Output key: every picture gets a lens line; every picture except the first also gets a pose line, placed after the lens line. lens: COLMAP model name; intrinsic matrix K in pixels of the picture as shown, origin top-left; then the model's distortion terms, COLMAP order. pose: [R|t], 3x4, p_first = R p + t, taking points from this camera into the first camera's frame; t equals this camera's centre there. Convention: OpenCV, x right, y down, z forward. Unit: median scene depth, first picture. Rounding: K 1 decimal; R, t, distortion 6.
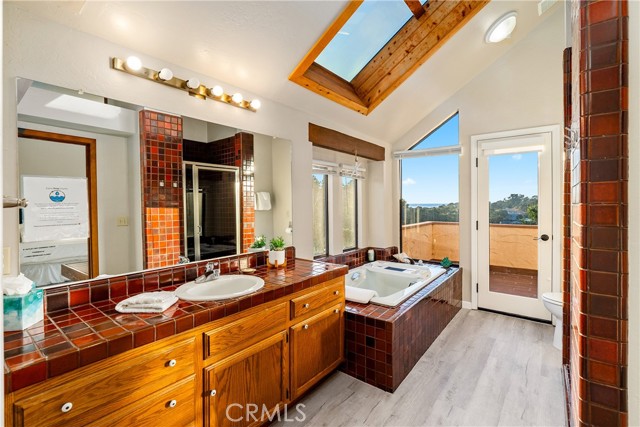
lens RADIAL K [[296.3, 0, 320.1], [0, 296.3, 211.1], [0, 0, 1]] dist [-0.005171, 0.001592]
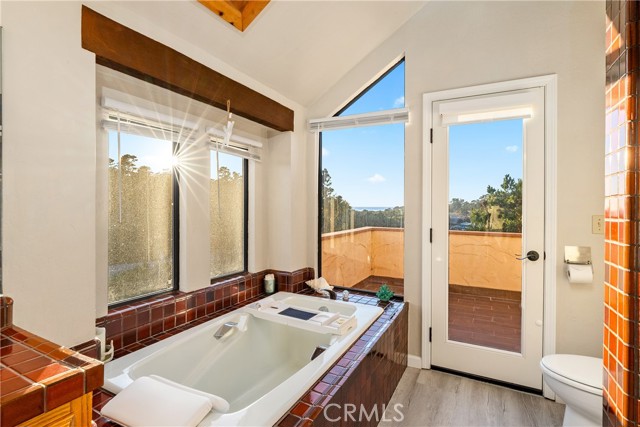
lens RADIAL K [[311.5, 0, 319.7], [0, 311.5, 212.6], [0, 0, 1]] dist [-0.015011, -0.000304]
pose [[0.985036, 0.009011, 0.172111, 0.173031], [-0.008185, 0.999951, -0.005506, 0.005138], [-0.172153, 0.004014, 0.985062, 0.369583]]
